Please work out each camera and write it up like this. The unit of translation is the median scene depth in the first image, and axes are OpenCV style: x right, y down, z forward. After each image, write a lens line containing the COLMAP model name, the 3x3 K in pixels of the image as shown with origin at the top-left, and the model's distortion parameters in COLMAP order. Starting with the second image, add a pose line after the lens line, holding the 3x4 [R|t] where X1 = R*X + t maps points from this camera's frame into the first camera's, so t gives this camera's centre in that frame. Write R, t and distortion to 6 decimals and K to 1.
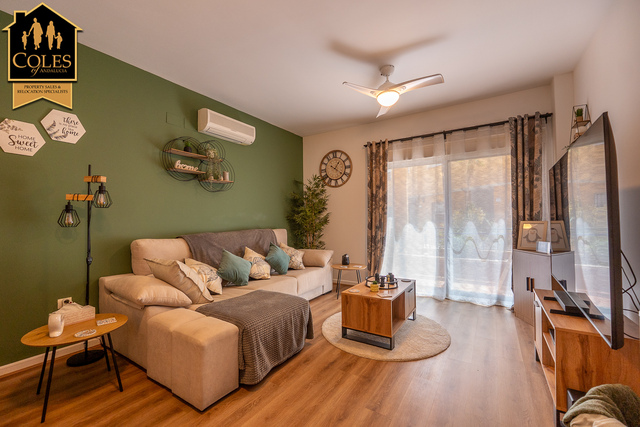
lens RADIAL K [[271.6, 0, 321.9], [0, 271.6, 215.0], [0, 0, 1]] dist [-0.006674, -0.000130]
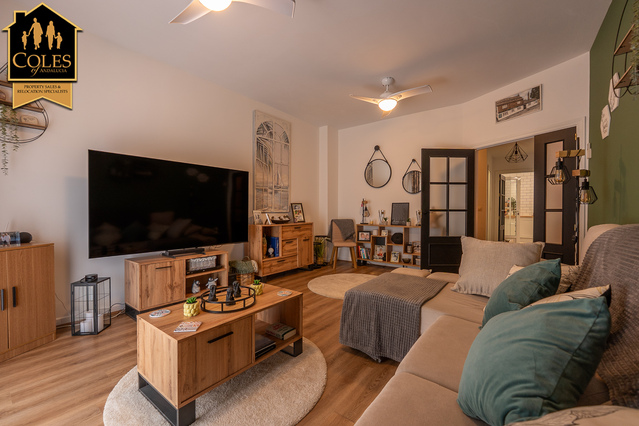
lens RADIAL K [[271.1, 0, 316.7], [0, 271.1, 211.9], [0, 0, 1]] dist [-0.006674, -0.000130]
pose [[-0.996530, 0.006153, 0.083011, -0.019540], [0.005653, 0.999964, -0.006260, 0.040075], [-0.083046, -0.005769, -0.996529, 1.143247]]
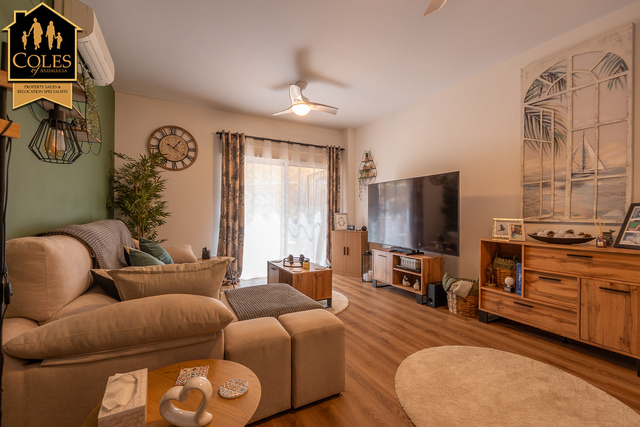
lens RADIAL K [[271.6, 0, 318.9], [0, 271.6, 215.5], [0, 0, 1]] dist [-0.006674, -0.000130]
pose [[0.486887, 0.009419, 0.873414, -0.547906], [-0.022594, 0.999743, 0.001813, 0.028882], [-0.873173, -0.020616, 0.486975, 0.242242]]
